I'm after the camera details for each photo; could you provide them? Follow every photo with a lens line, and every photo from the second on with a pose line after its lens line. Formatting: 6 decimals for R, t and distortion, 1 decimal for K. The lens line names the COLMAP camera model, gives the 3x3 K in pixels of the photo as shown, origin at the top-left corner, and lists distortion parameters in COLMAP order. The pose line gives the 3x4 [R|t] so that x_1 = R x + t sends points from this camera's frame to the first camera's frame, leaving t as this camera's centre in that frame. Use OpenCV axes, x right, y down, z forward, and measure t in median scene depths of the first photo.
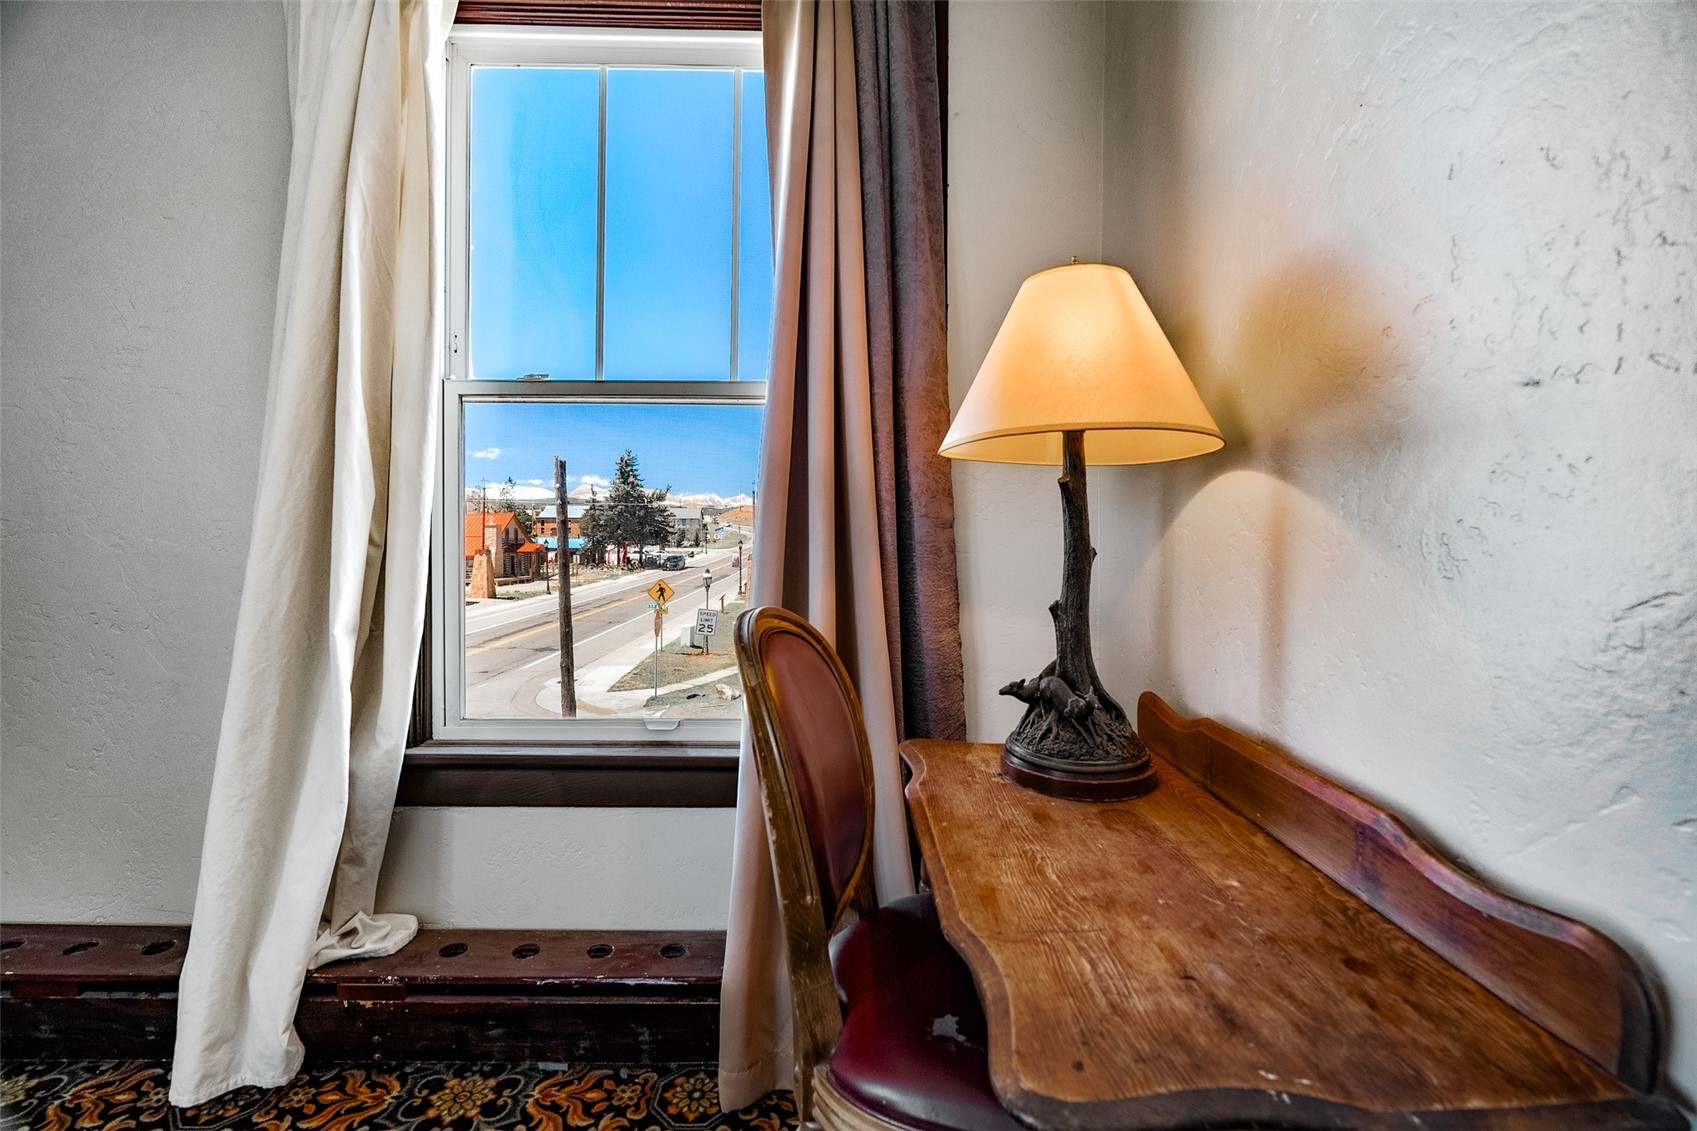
lens RADIAL K [[767.8, 0, 853.8], [0, 767.8, 551.7], [0, 0, 1]] dist [-0.004565, -0.000138]
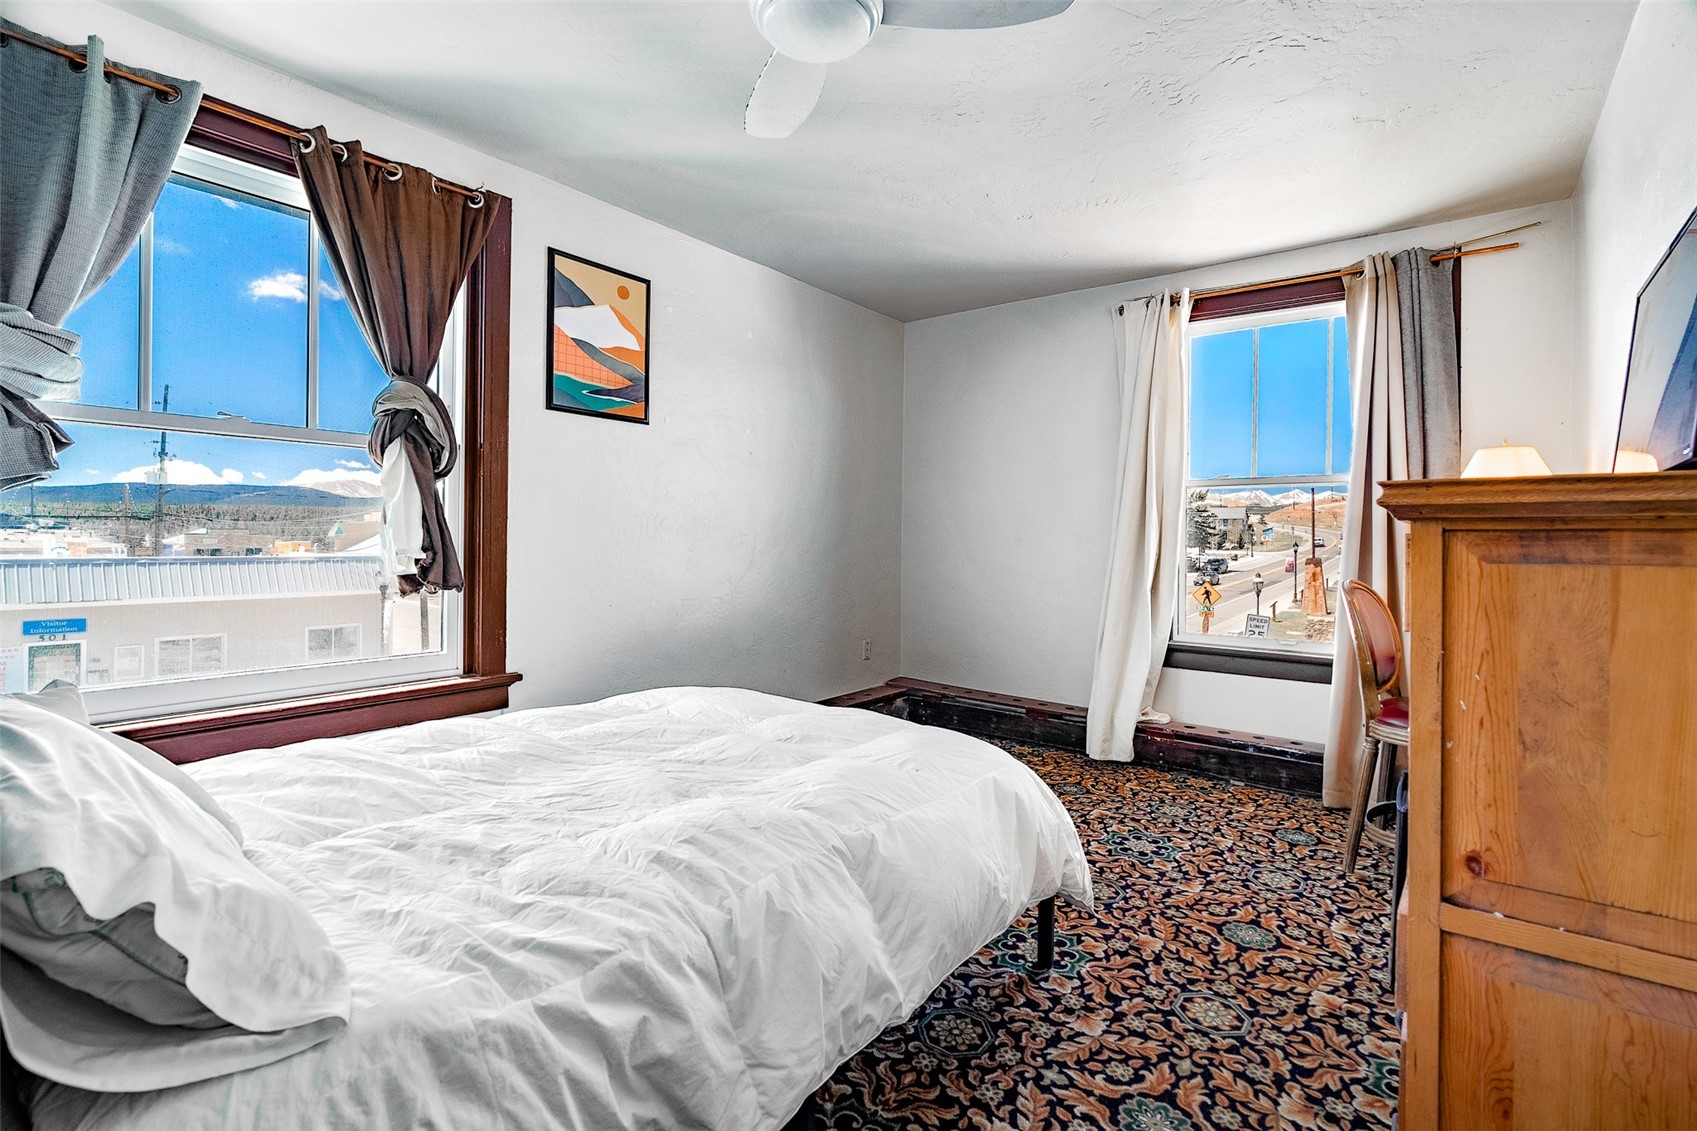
lens RADIAL K [[767.8, 0, 853.8], [0, 767.8, 551.7], [0, 0, 1]] dist [-0.004565, -0.000138]
pose [[0.785433, 0.002766, -0.618941, 0.117237], [-0.004603, 0.999988, -0.001372, -0.010360], [0.618930, 0.003927, 0.785437, -1.437443]]
